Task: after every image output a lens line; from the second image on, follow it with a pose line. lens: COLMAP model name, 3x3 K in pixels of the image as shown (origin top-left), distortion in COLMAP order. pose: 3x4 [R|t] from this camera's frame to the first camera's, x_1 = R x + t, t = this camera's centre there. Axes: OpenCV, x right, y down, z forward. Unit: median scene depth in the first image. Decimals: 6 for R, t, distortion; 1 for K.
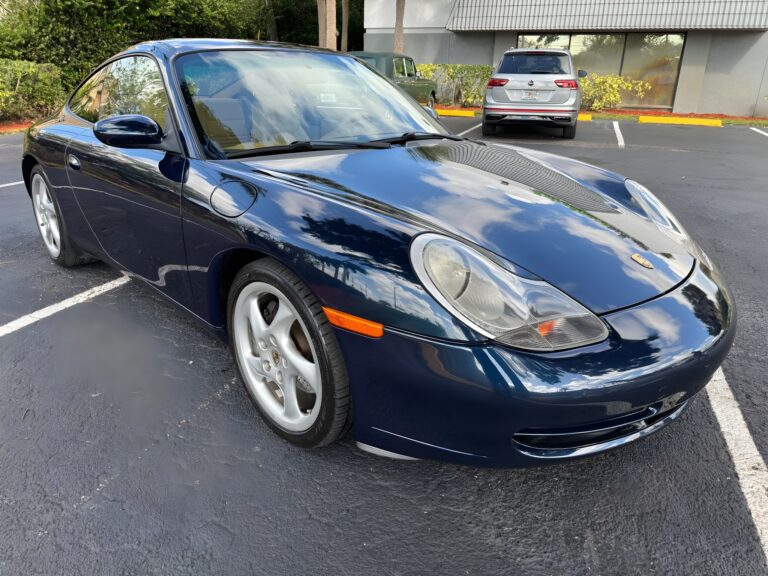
lens RADIAL K [[544.5, 0, 386.2], [0, 544.5, 291.7], [0, 0, 1]] dist [0.031545, -0.036943]
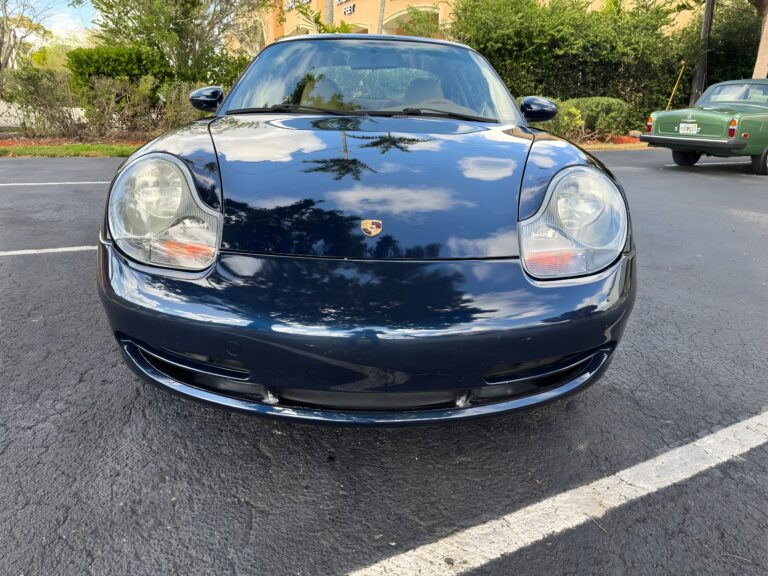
lens RADIAL K [[544.5, 0, 386.2], [0, 544.5, 291.7], [0, 0, 1]] dist [0.031545, -0.036943]
pose [[0.726770, 0.223171, -0.649616, 0.170077], [-0.270218, 0.962383, 0.028309, 0.001374], [0.631497, 0.154963, 0.759736, 0.068382]]
